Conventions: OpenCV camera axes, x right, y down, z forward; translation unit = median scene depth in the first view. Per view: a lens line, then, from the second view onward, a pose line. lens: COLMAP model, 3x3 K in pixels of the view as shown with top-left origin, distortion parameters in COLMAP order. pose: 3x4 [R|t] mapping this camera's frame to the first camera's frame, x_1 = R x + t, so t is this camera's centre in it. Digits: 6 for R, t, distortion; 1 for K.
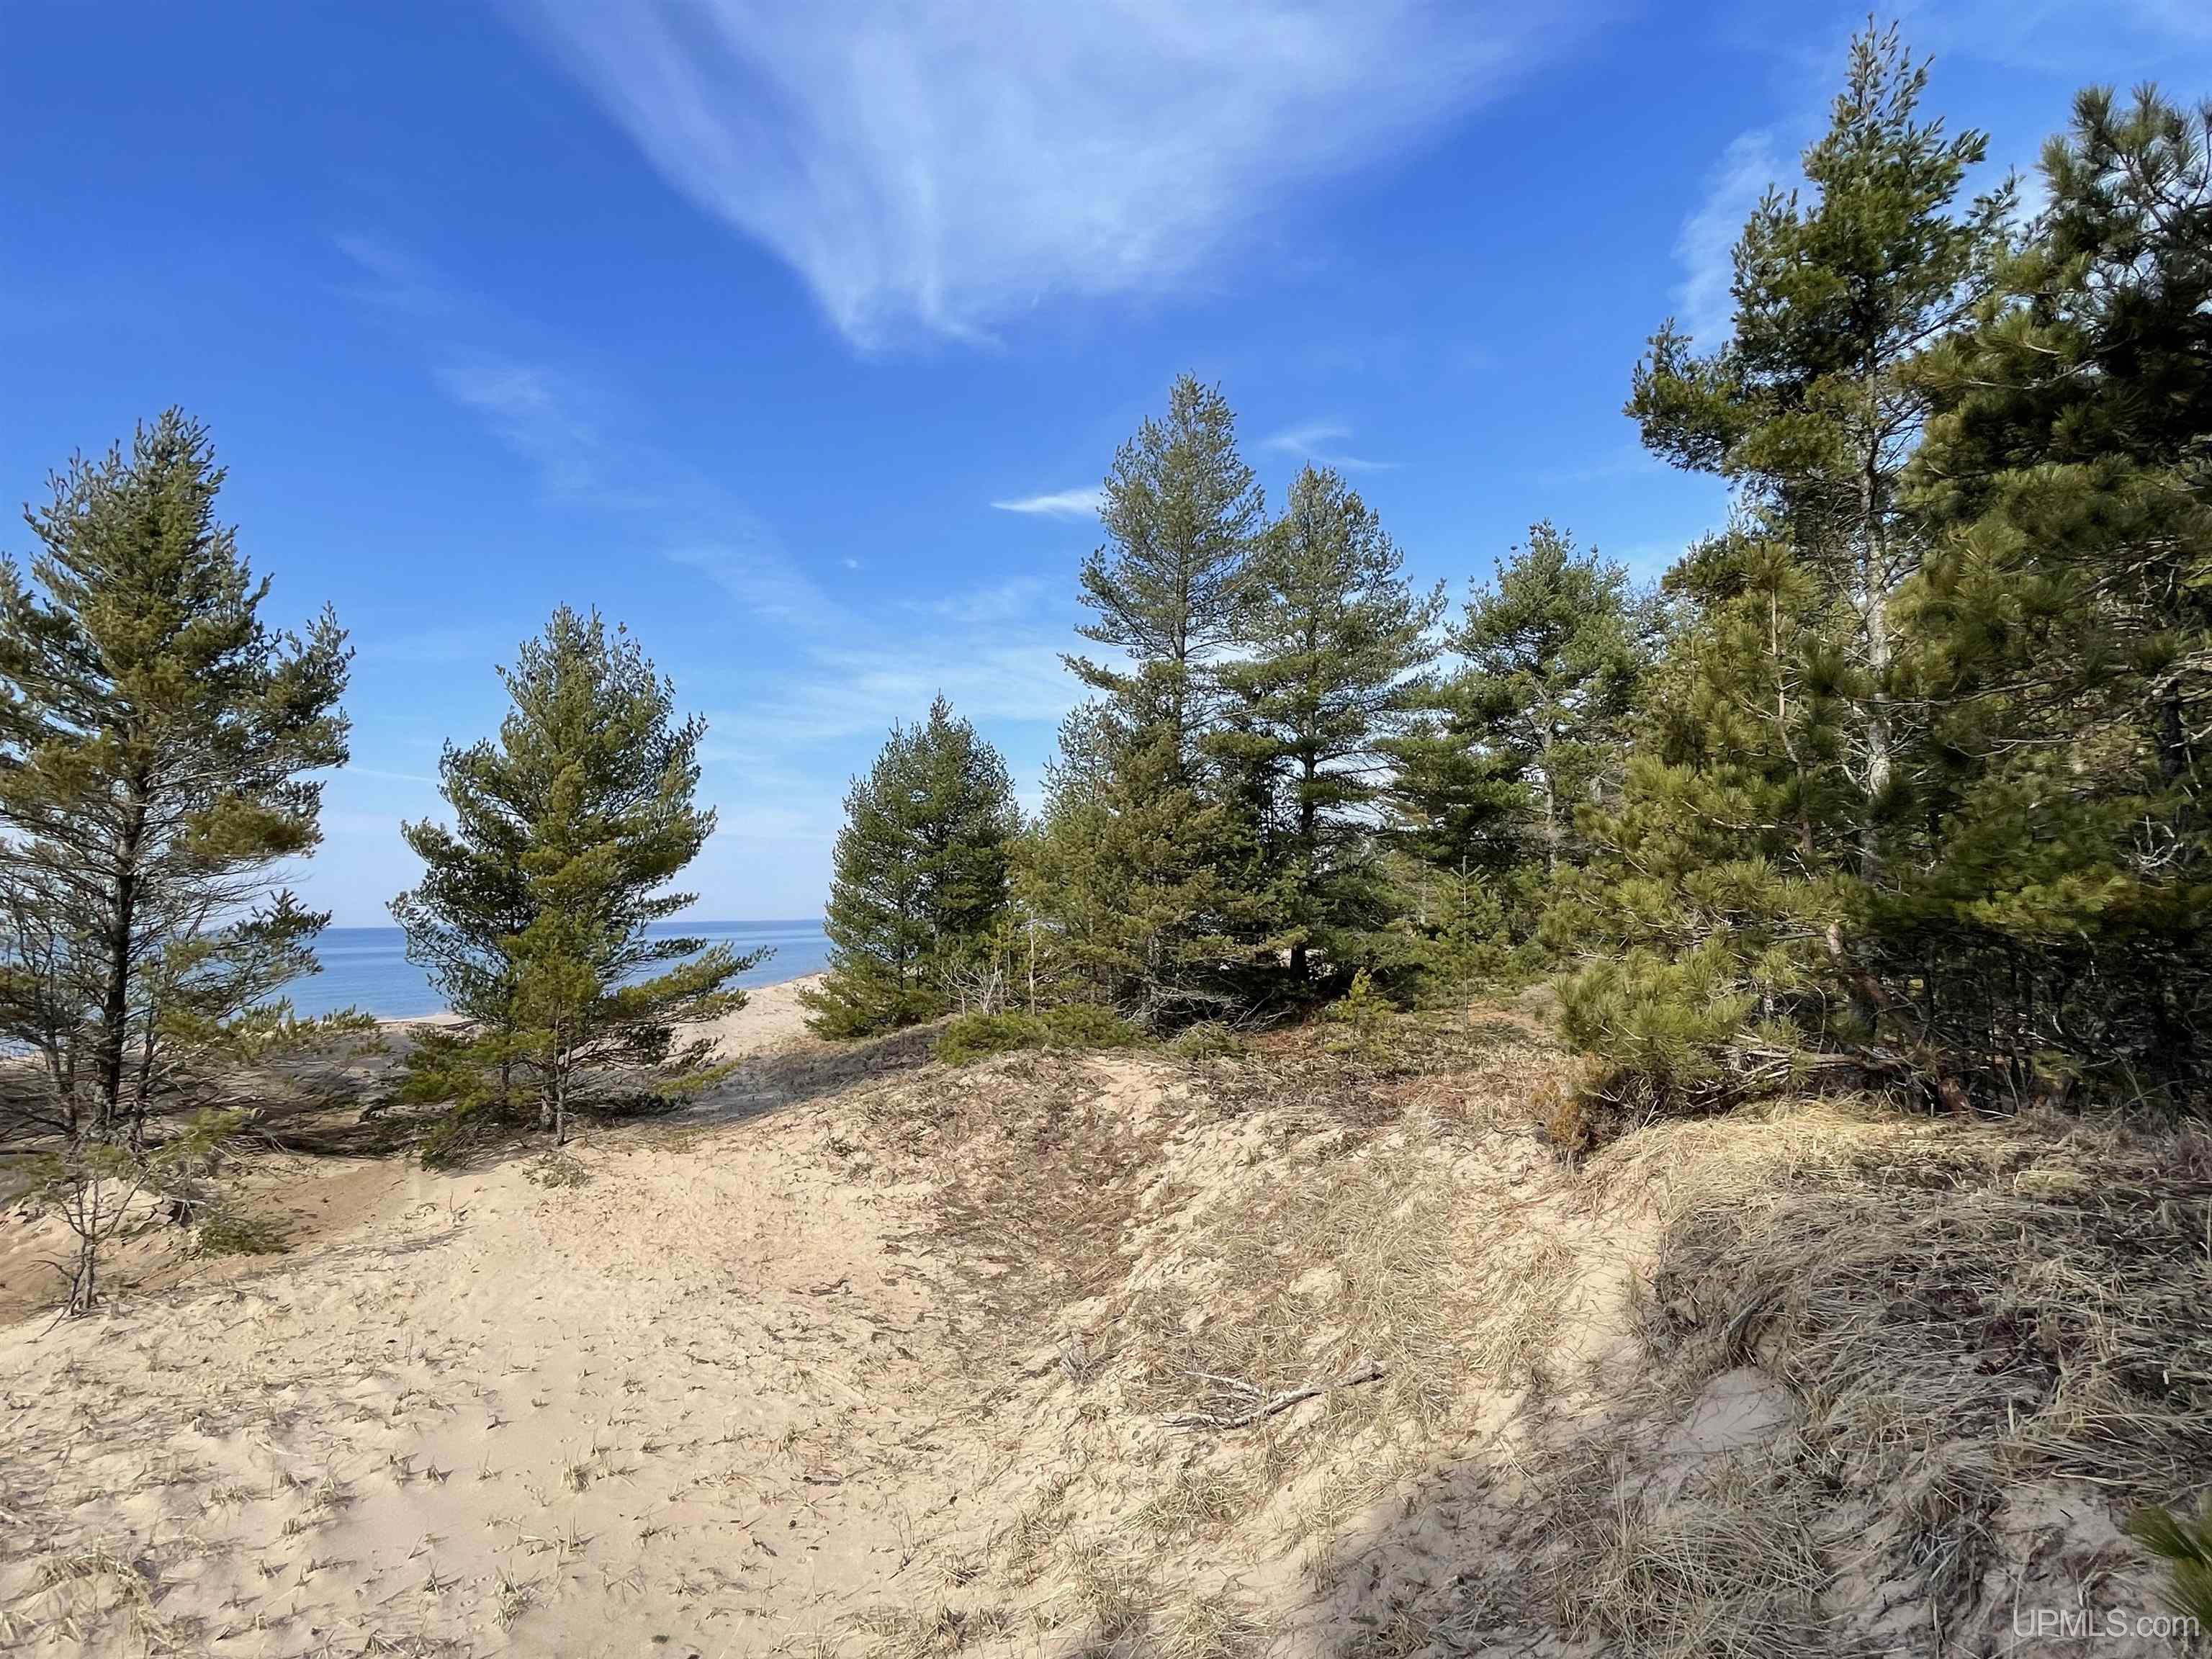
lens RADIAL K [[1114.4, 0, 1086.5], [0, 1114.4, 838.3], [0, 0, 1]] dist [-0.011334, 0.001409]
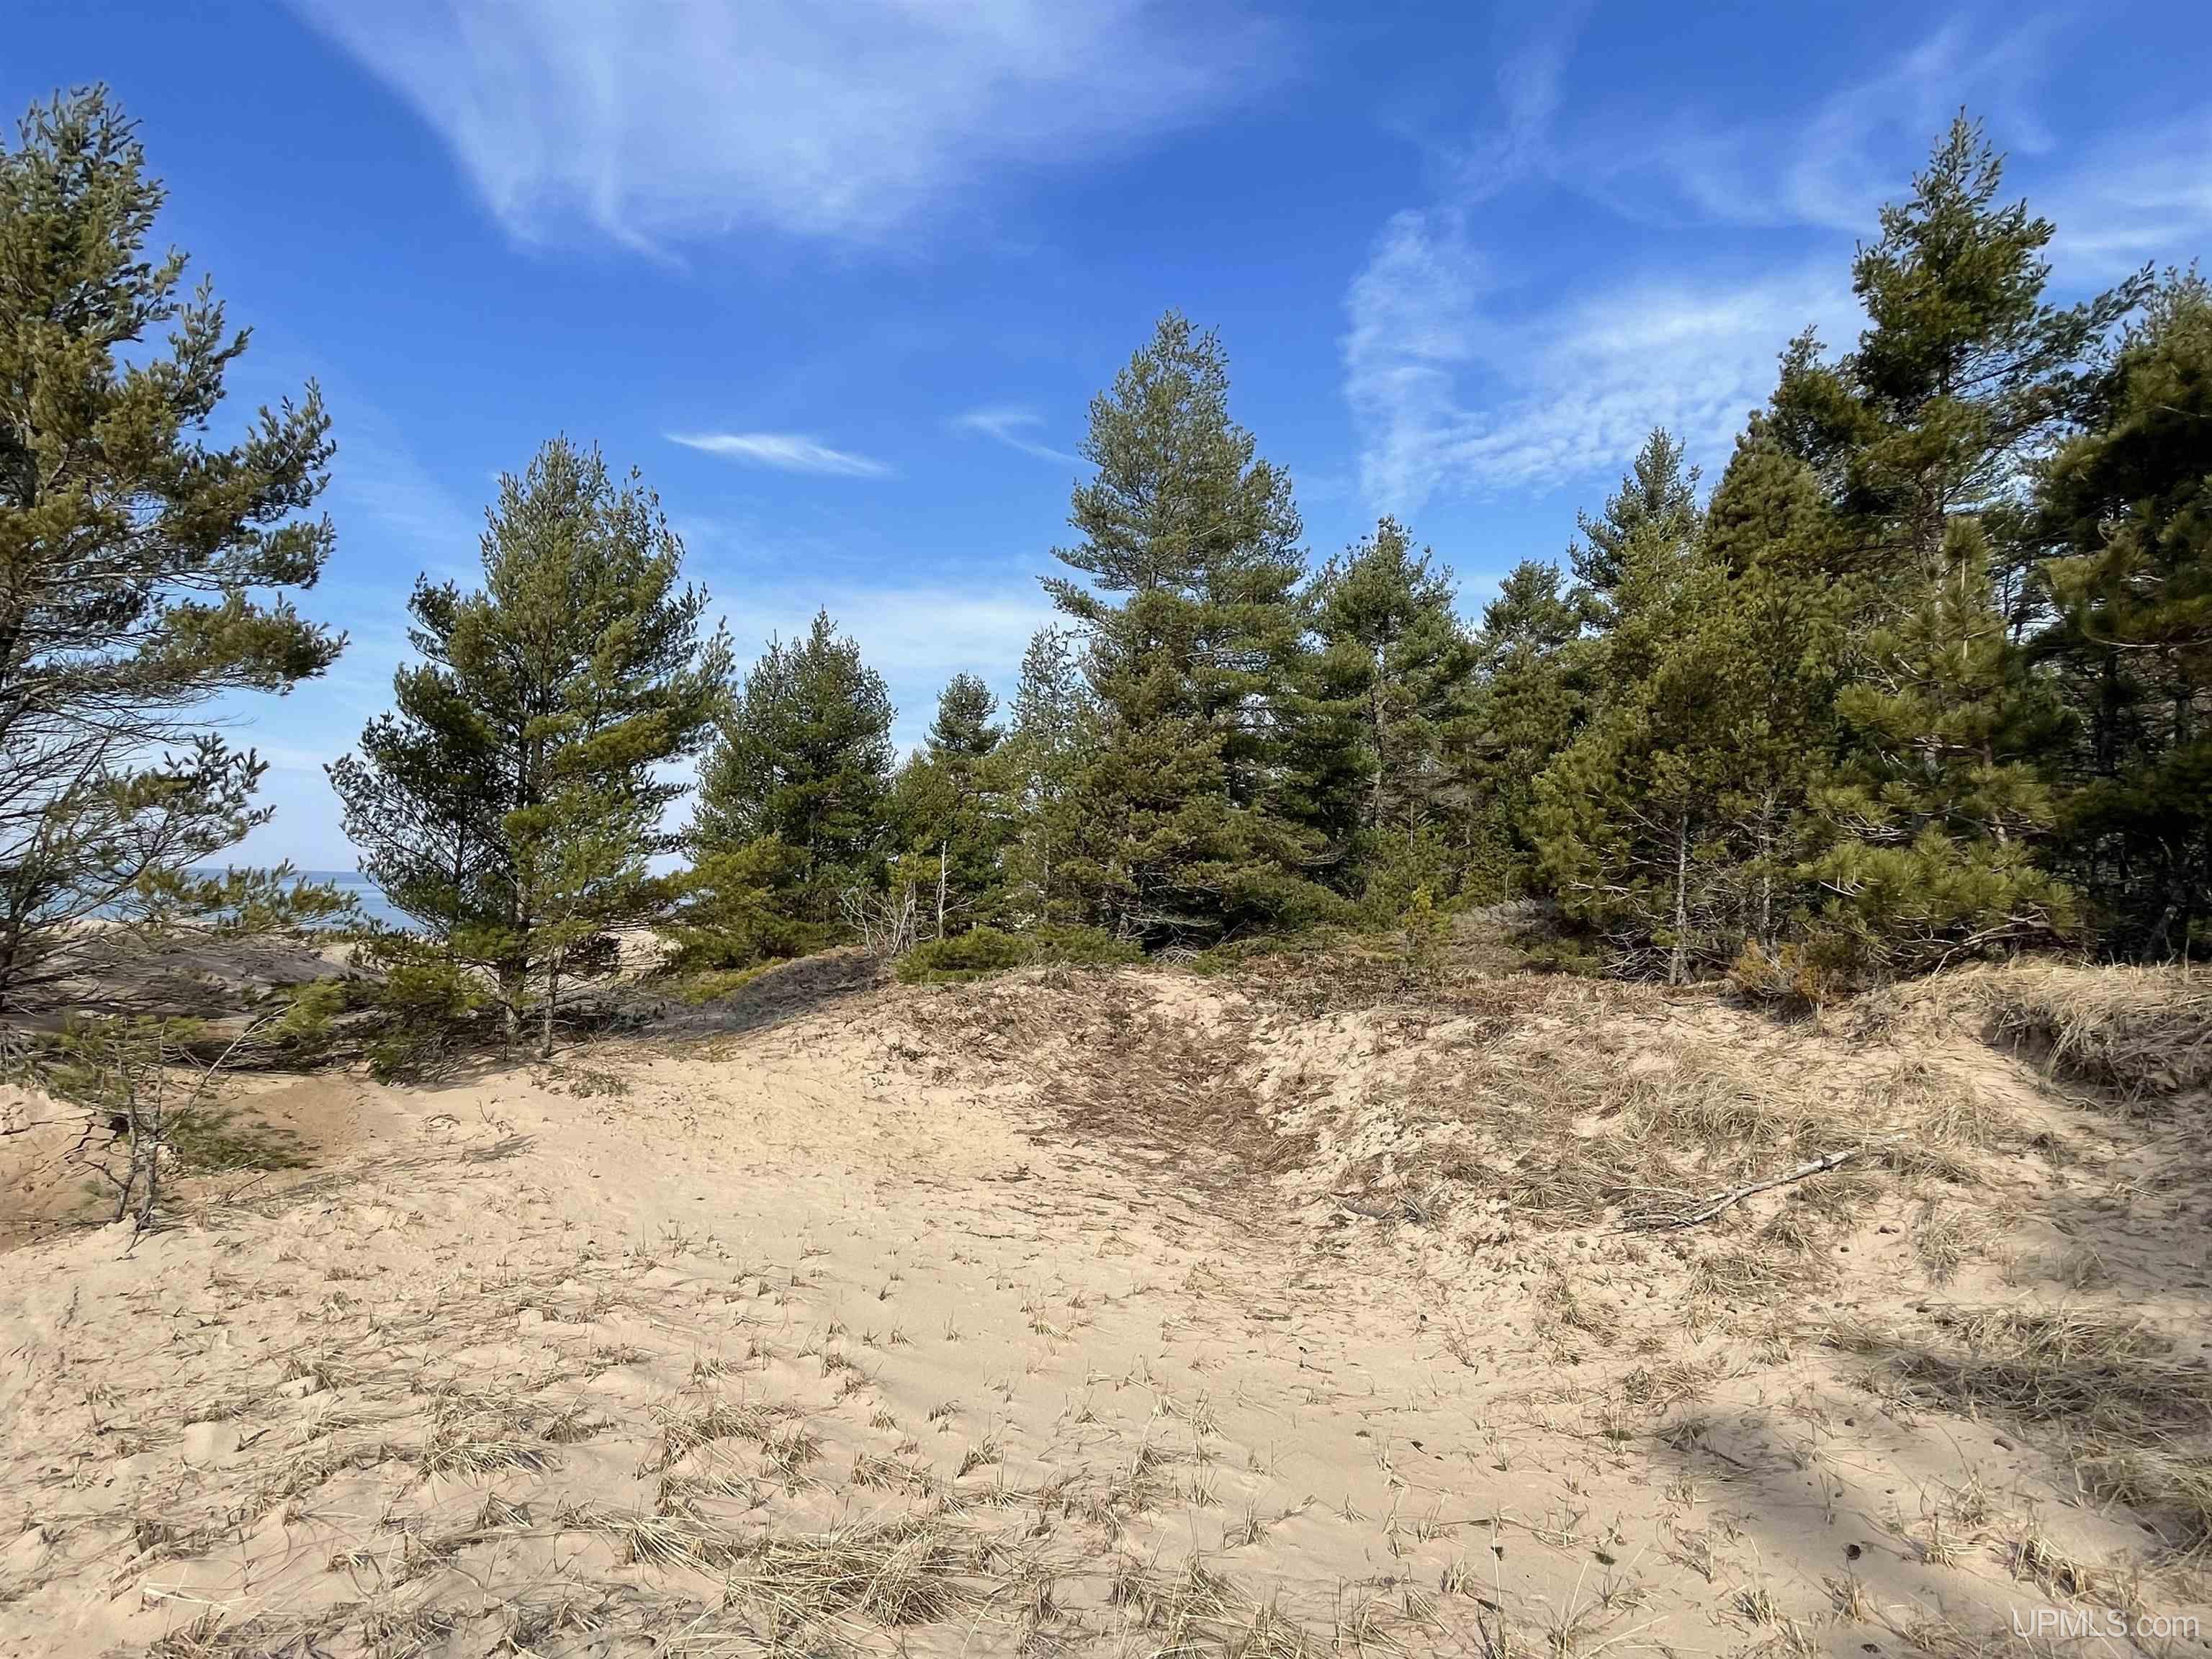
lens RADIAL K [[1114.4, 0, 1083.0], [0, 1114.4, 849.1], [0, 0, 1]] dist [-0.011334, 0.001409]
pose [[0.954818, 0.053485, 0.292339, -0.283056], [-0.062337, 0.997833, 0.021043, 0.058307], [-0.290580, -0.038315, 0.956083, 0.044105]]
